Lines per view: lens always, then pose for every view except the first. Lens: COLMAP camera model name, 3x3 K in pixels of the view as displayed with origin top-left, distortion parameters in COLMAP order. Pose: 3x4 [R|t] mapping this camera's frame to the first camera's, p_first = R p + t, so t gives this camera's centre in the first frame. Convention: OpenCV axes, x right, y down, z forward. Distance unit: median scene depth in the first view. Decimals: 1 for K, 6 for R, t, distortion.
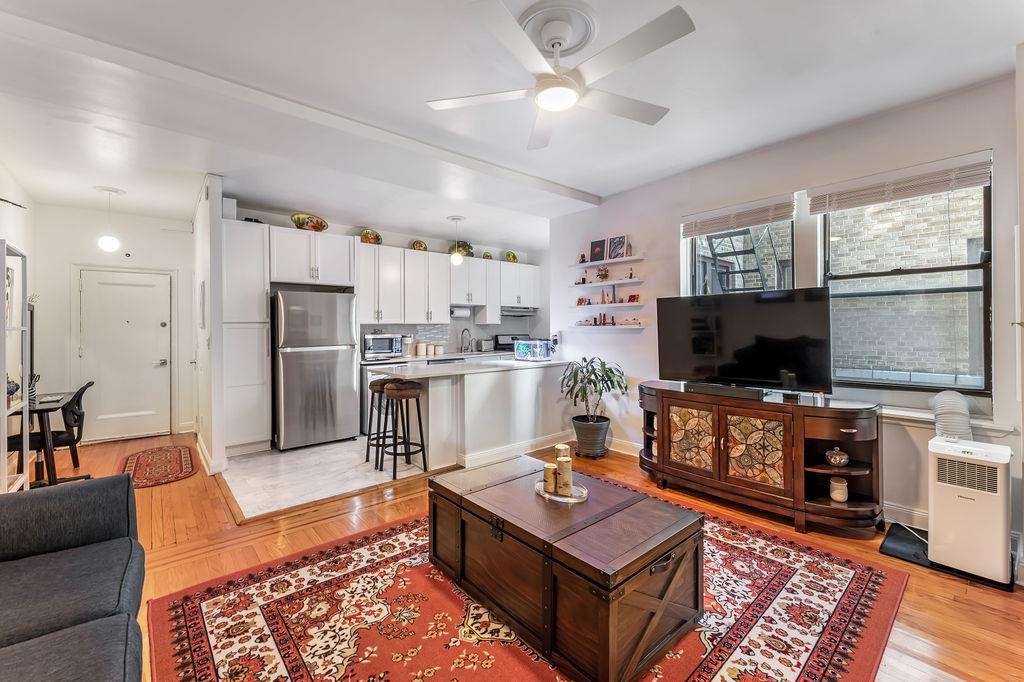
lens RADIAL K [[420.7, 0, 510.8], [0, 420.7, 325.7], [0, 0, 1]] dist [-0.001867, -0.000078]
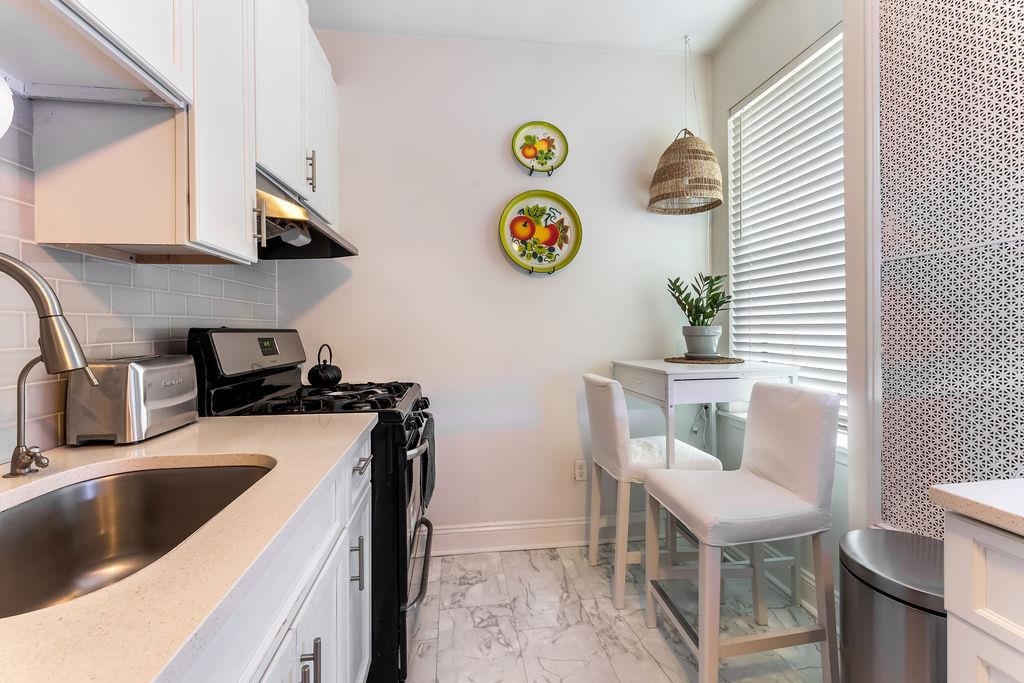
lens RADIAL K [[420.7, 0, 512.4], [0, 420.7, 329.7], [0, 0, 1]] dist [0.000788, -0.000181]
pose [[0.547655, 0.003163, 0.836699, -0.184110], [-0.003135, 0.999994, -0.001728, 0.038181], [-0.836699, -0.001677, 0.547661, 1.326117]]
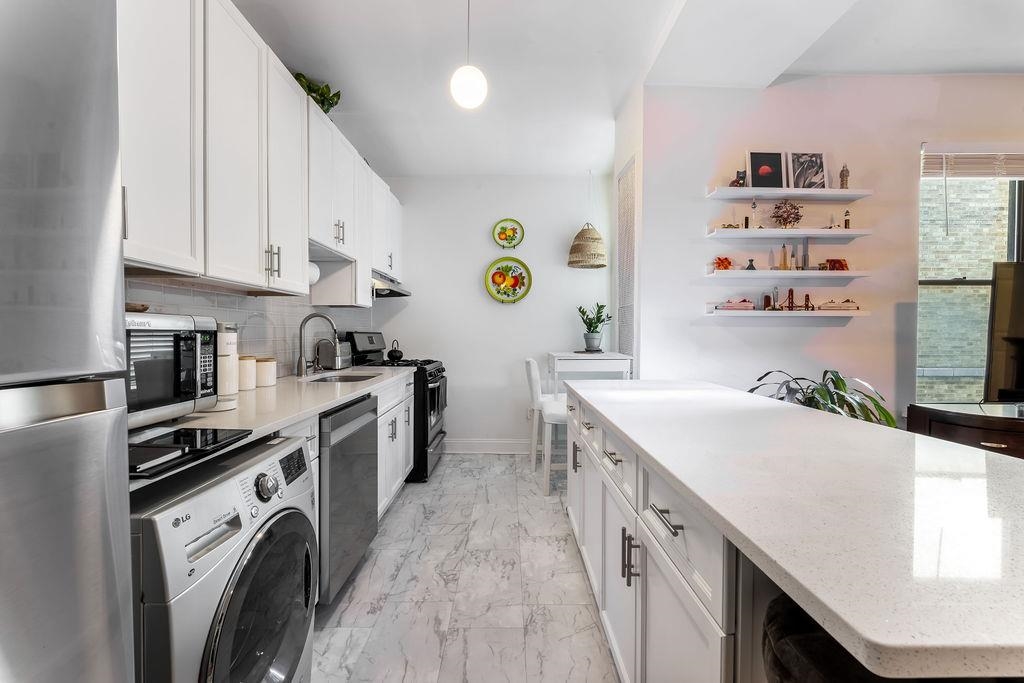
lens RADIAL K [[418.9, 0, 511.9], [0, 418.9, 338.6], [0, 0, 1]] dist [-0.000620, 0.000025]
pose [[0.654546, 0.000978, 0.756022, -0.437869], [-0.014326, 0.999836, 0.011110, 0.036654], [-0.755887, -0.018103, 0.654452, 0.955304]]
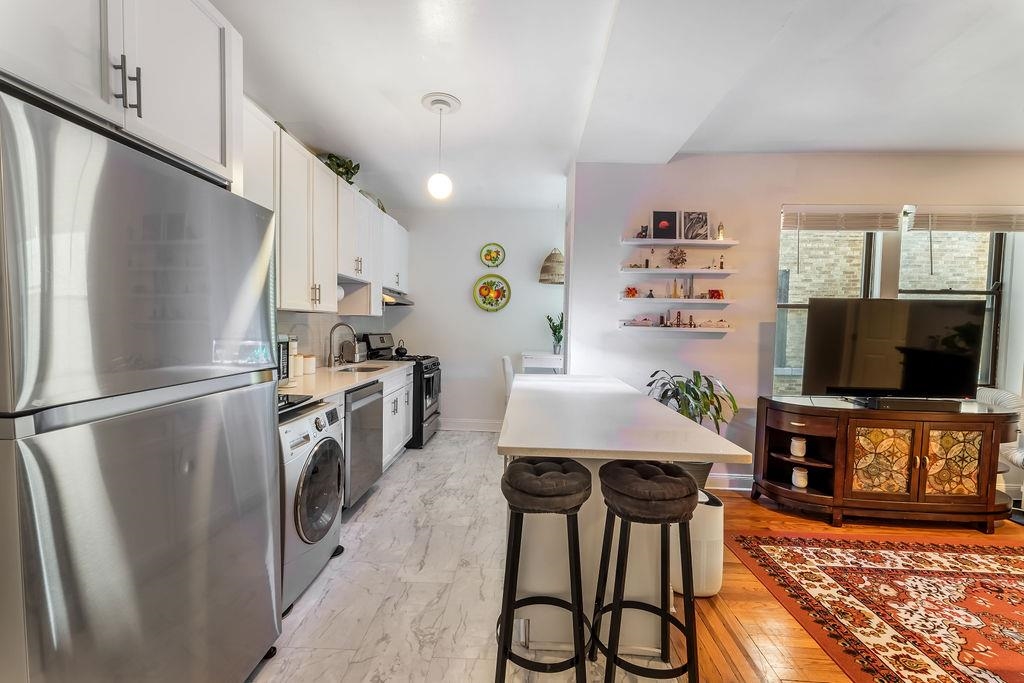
lens RADIAL K [[416.3, 0, 512.1], [0, 416.3, 343.2], [0, 0, 1]] dist [0.000958, -0.000134]
pose [[0.683074, -0.007650, 0.730309, -0.545894], [-0.031056, 0.998736, 0.039509, 0.008544], [-0.729689, -0.049668, 0.681973, 0.736551]]
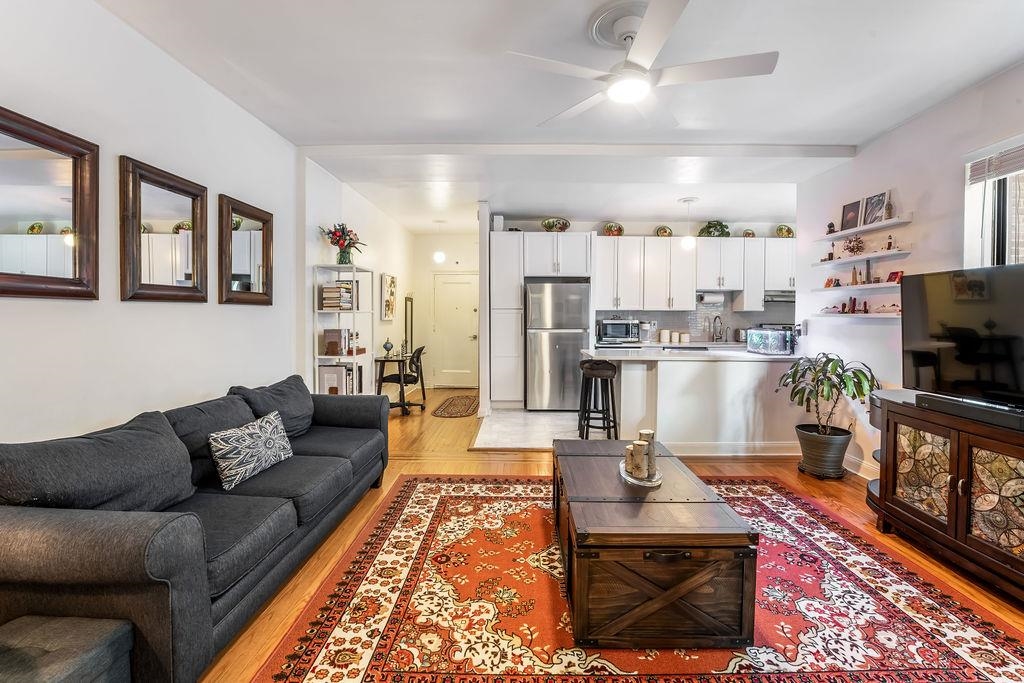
lens RADIAL K [[429.2, 0, 518.2], [0, 429.2, 322.7], [0, 0, 1]] dist [-0.021465, 0.000324]
pose [[0.752464, 0.022028, -0.658265, 0.281386], [-0.006326, 0.999636, 0.026221, 0.000301], [0.658603, -0.015567, 0.752329, 0.013807]]
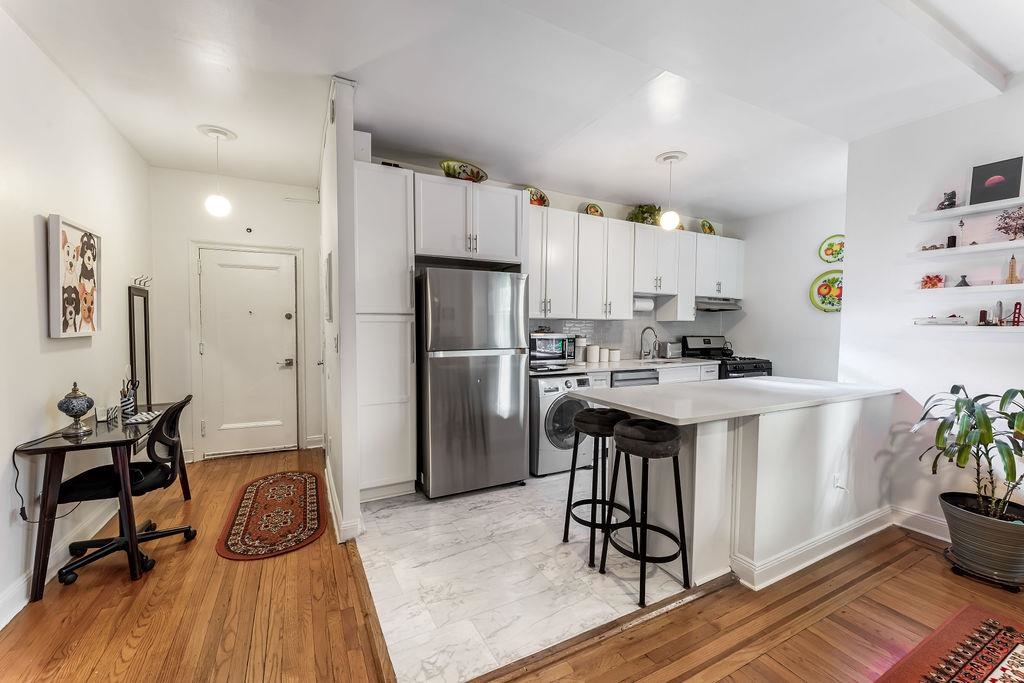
lens RADIAL K [[416.3, 0, 512.1], [0, 416.3, 343.2], [0, 0, 1]] dist [0.000958, -0.000134]
pose [[0.973839, 0.024087, -0.225959, -0.271224], [-0.013001, 0.998643, 0.050423, 0.003497], [0.226867, -0.046166, 0.972831, 0.380827]]
